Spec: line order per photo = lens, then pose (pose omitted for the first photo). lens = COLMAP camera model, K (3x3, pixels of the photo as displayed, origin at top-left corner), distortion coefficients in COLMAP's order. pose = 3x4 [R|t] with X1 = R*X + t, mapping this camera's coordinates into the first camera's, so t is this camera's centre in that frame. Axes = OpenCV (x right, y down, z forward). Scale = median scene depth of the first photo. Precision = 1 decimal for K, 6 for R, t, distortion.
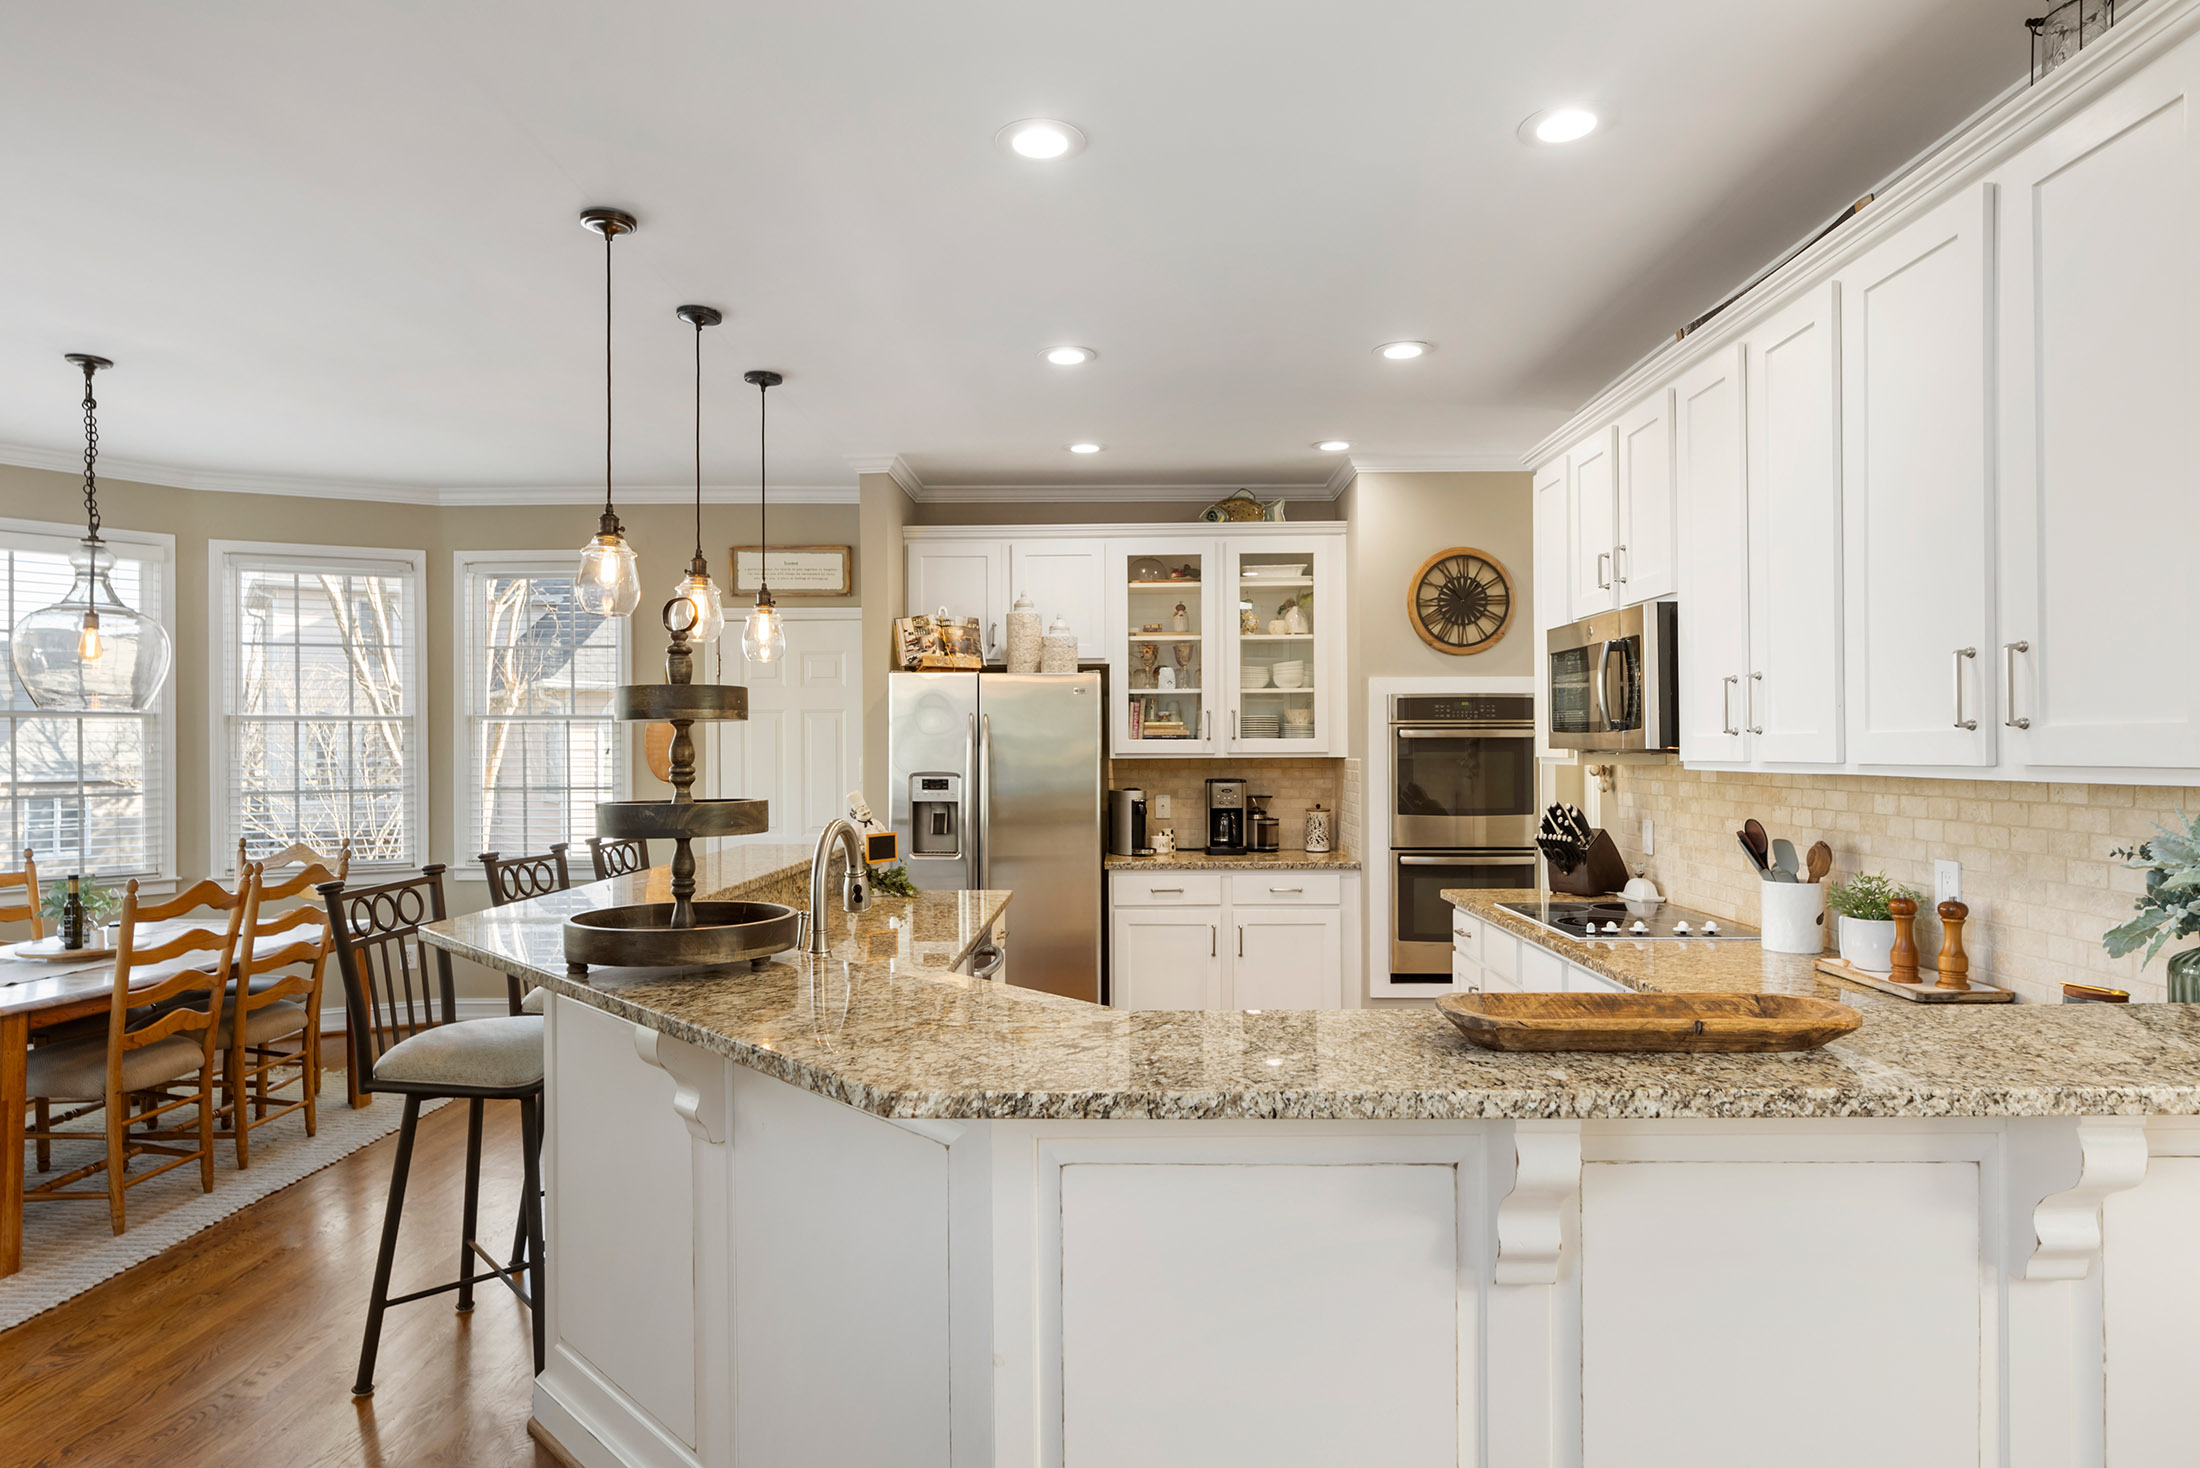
lens RADIAL K [[1238.9, 0, 1091.8], [0, 1238.9, 749.9], [0, 0, 1]] dist [0.000638, -0.000217]
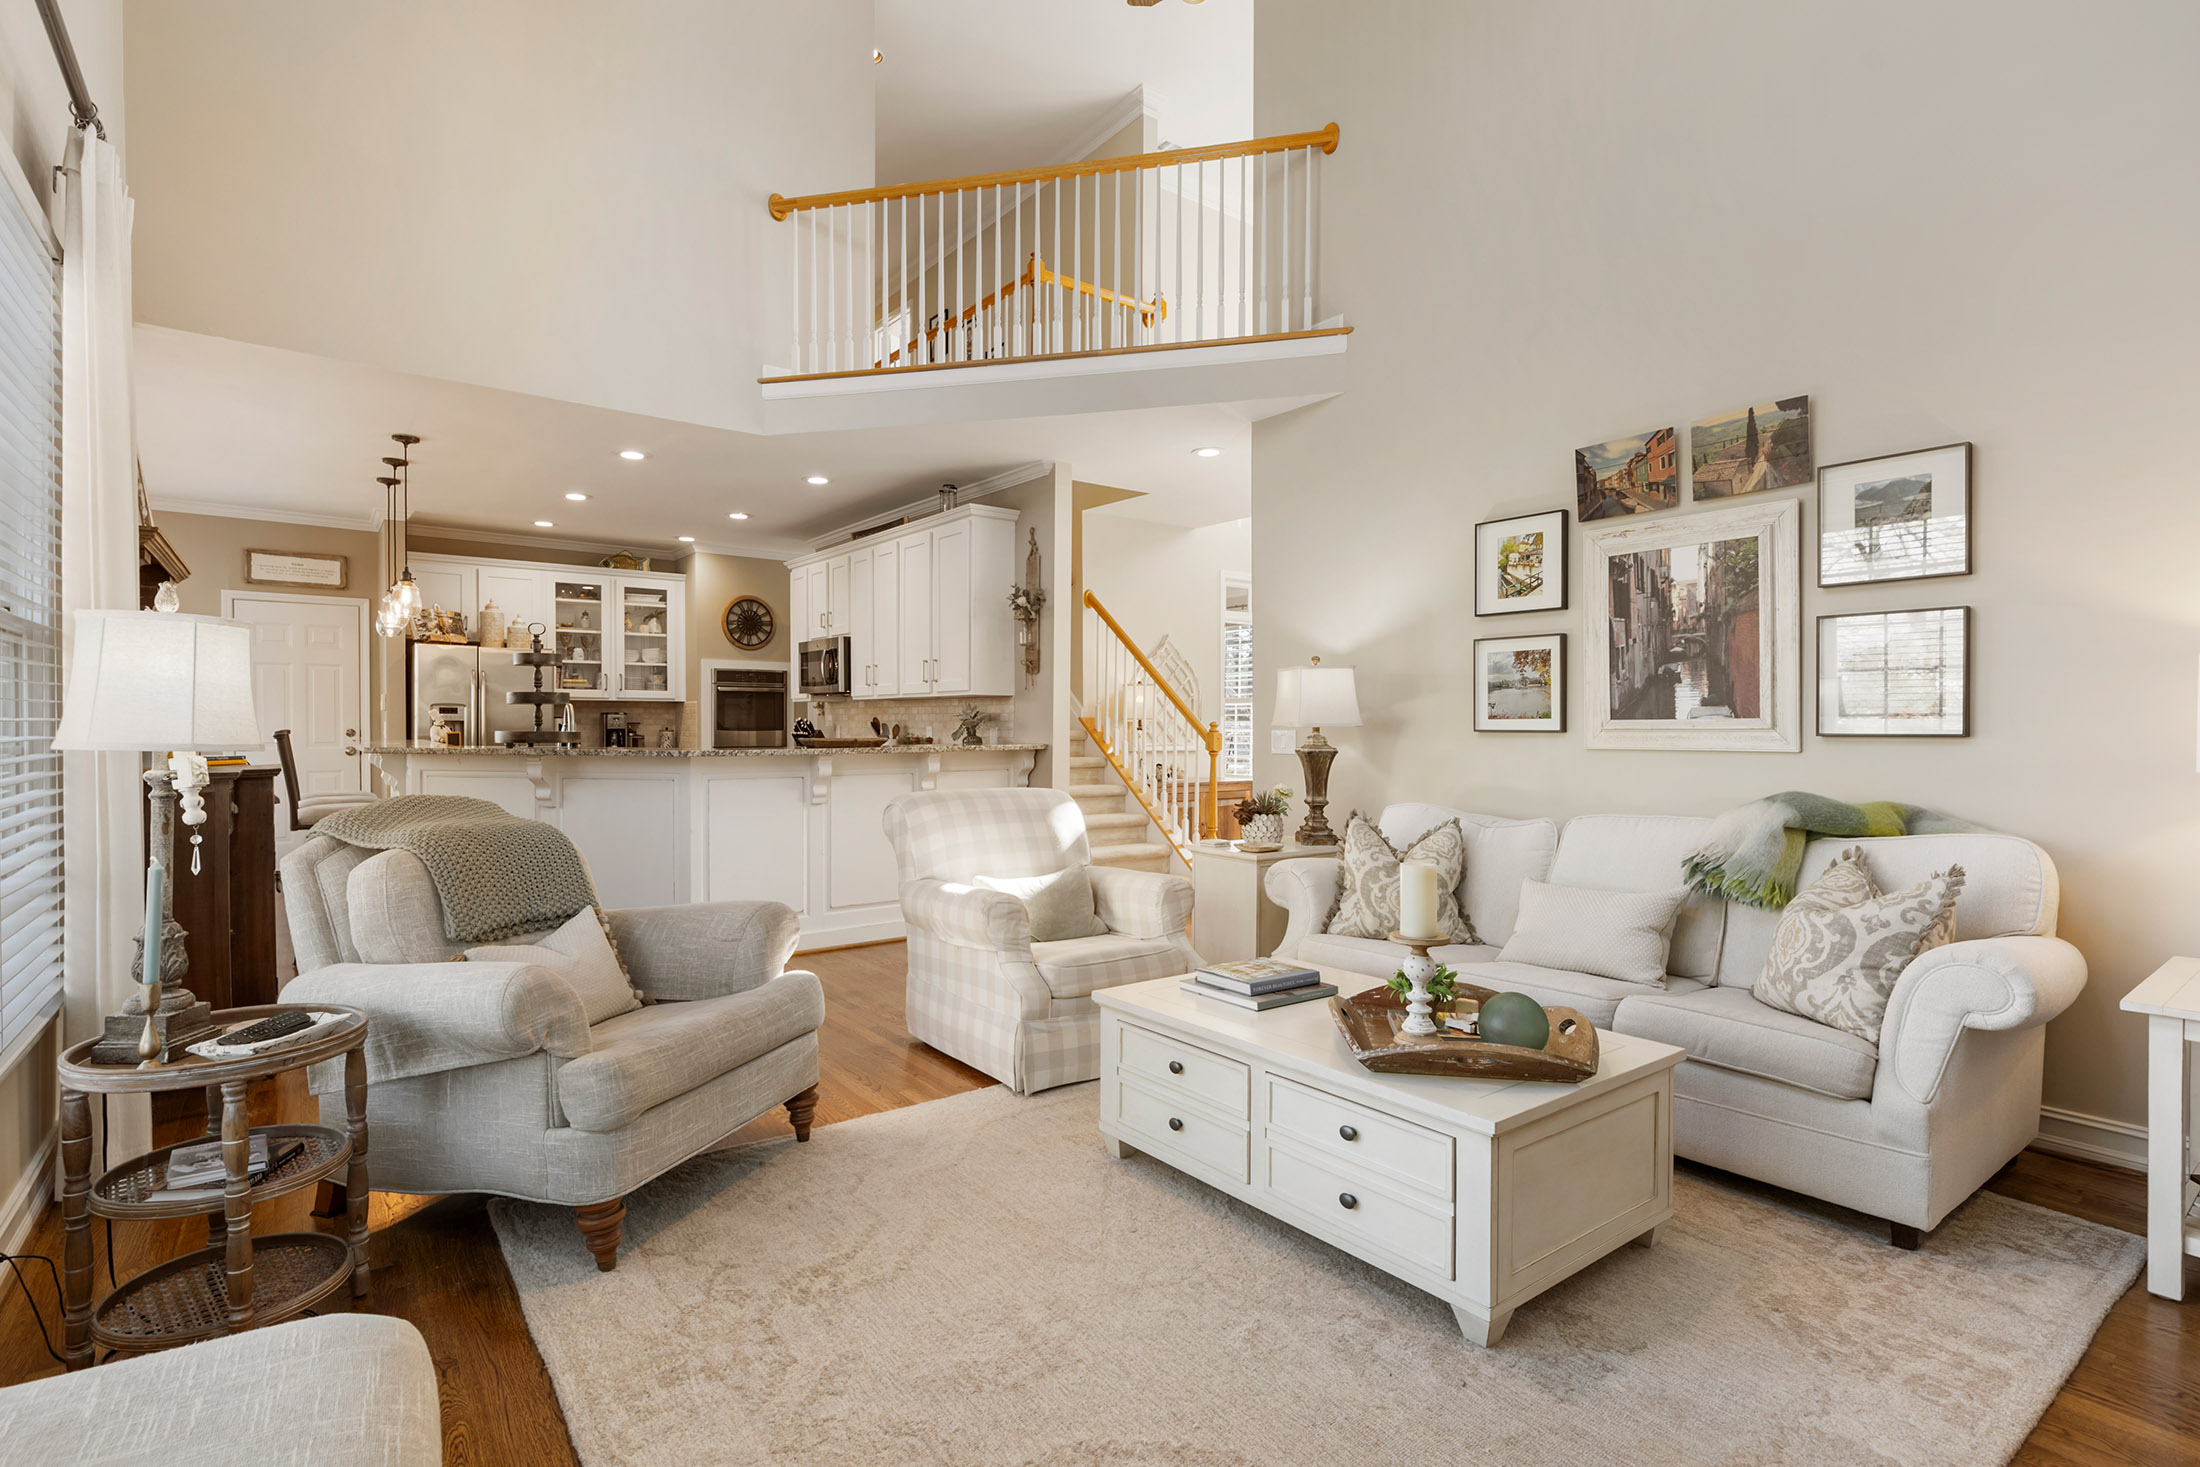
lens RADIAL K [[1065.2, 0, 1090.6], [0, 1065.2, 738.0], [0, 0, 1]] dist [-0.003085, -0.000380]
pose [[0.786138, -0.000715, 0.618051, -0.307662], [-0.006883, 0.999927, 0.009911, 0.041249], [-0.618013, -0.012046, 0.786075, -0.642668]]
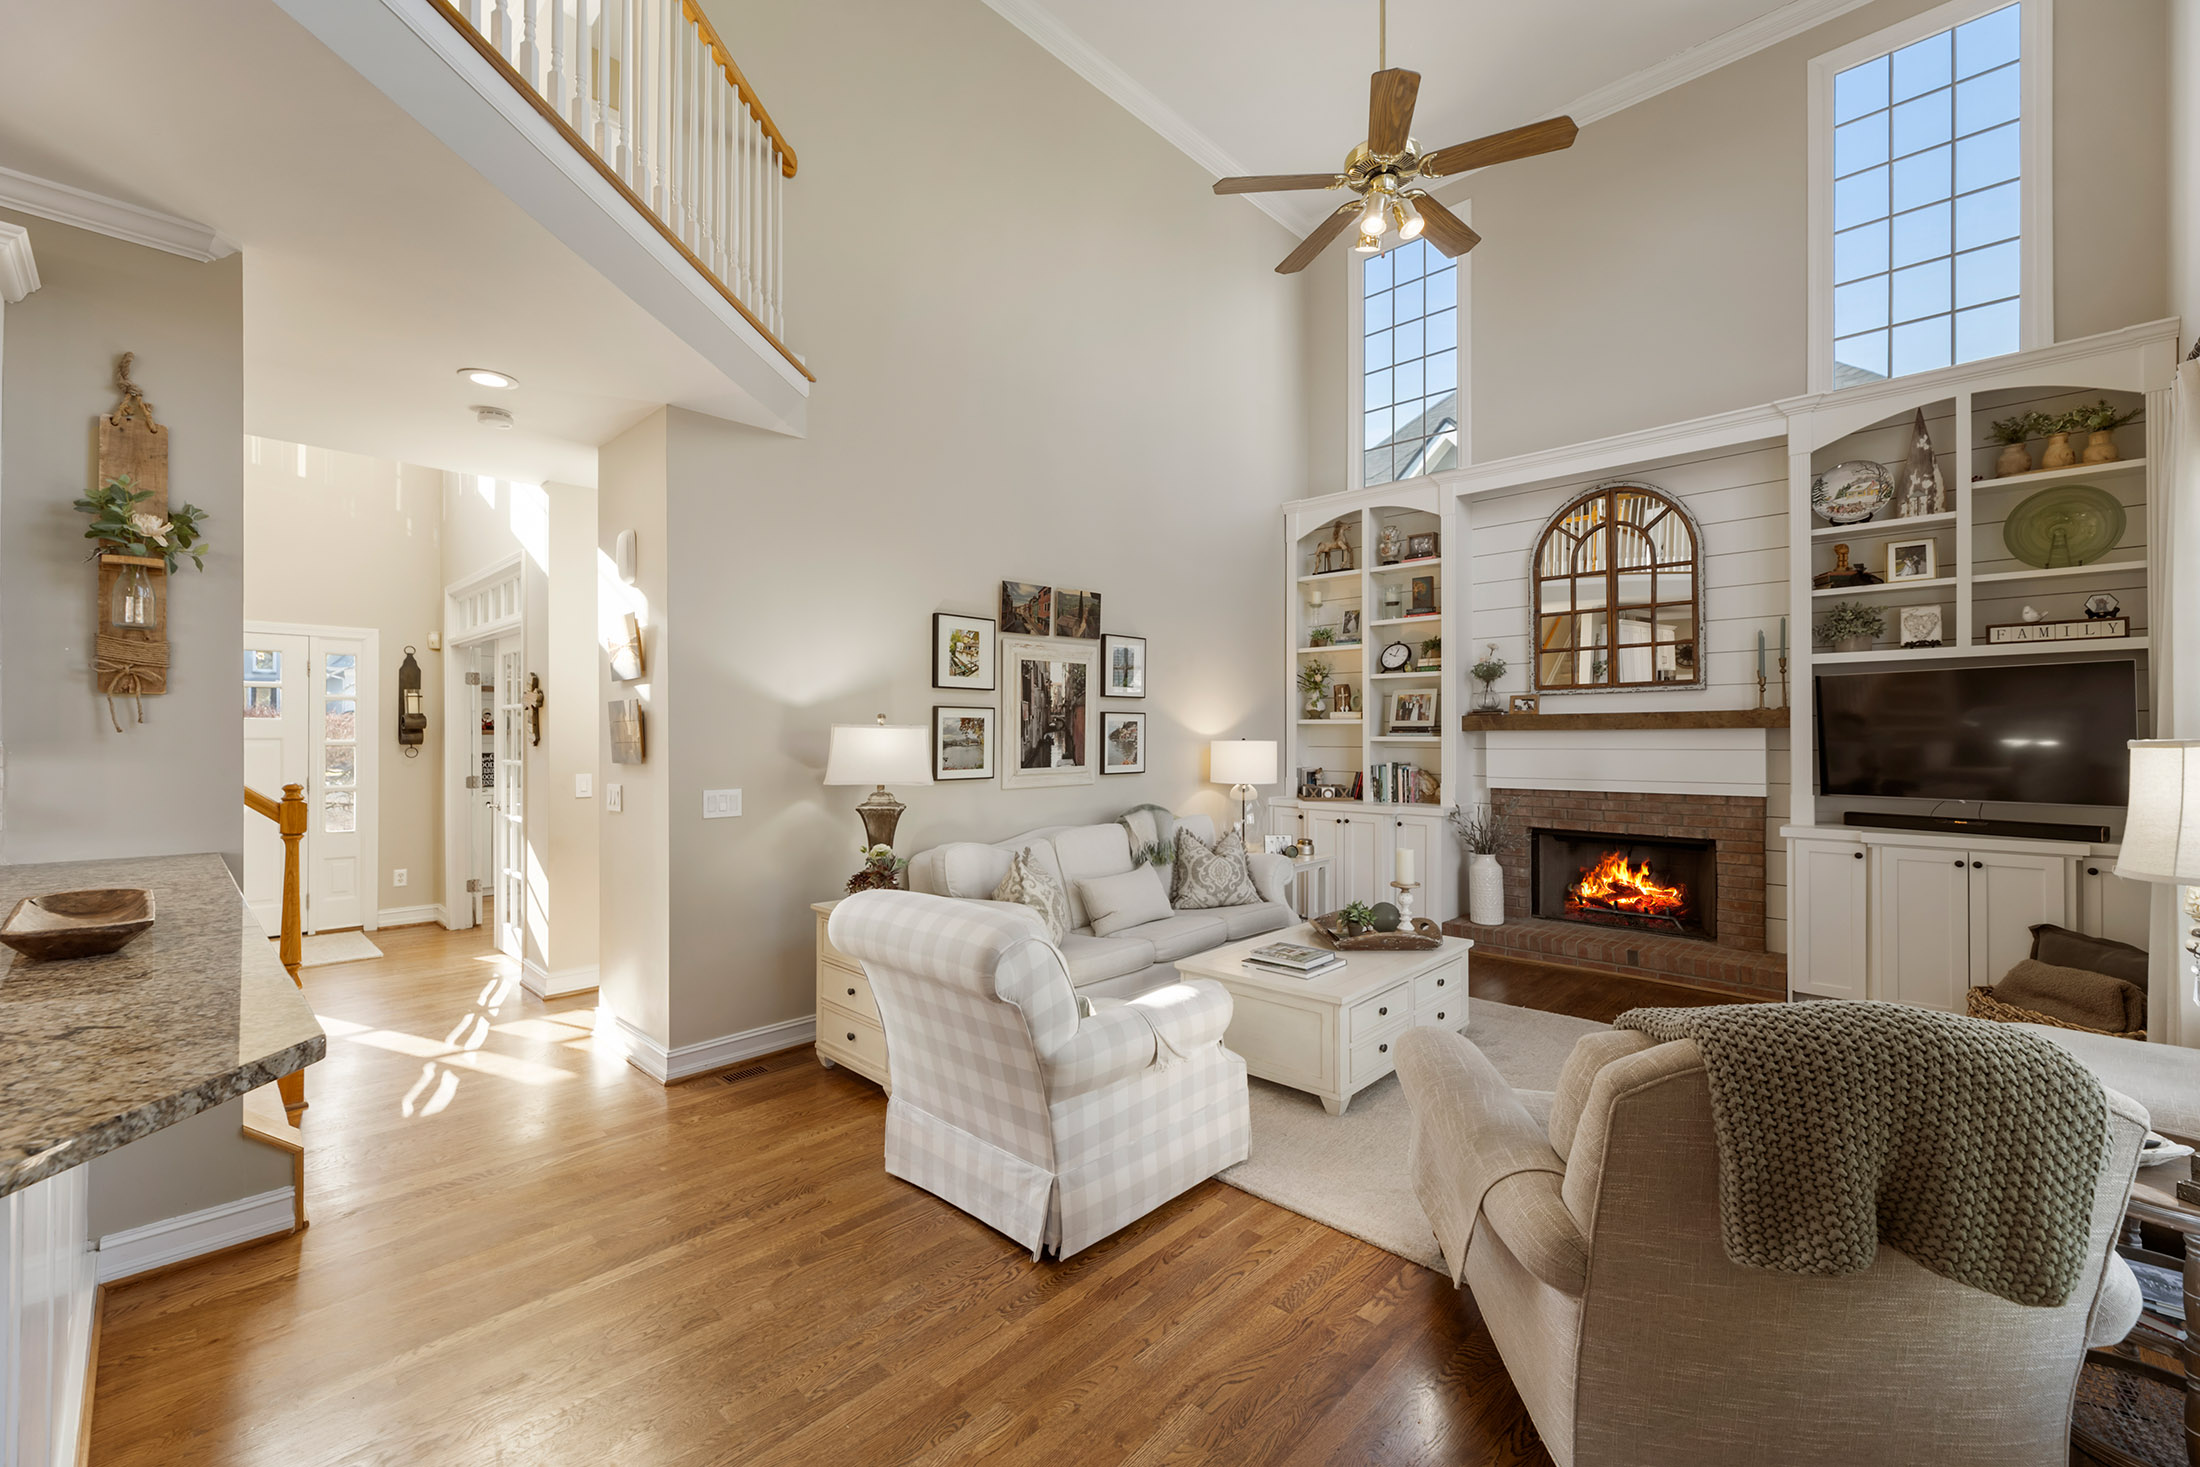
lens RADIAL K [[894.7, 0, 1093.1], [0, 894.7, 734.3], [0, 0, 1]] dist [0.001160, 0.000032]
pose [[-0.736383, 0.006635, 0.676532, -0.256228], [0.003082, 0.999974, -0.006453, 0.007384], [-0.676558, -0.002667, -0.736385, 0.260450]]
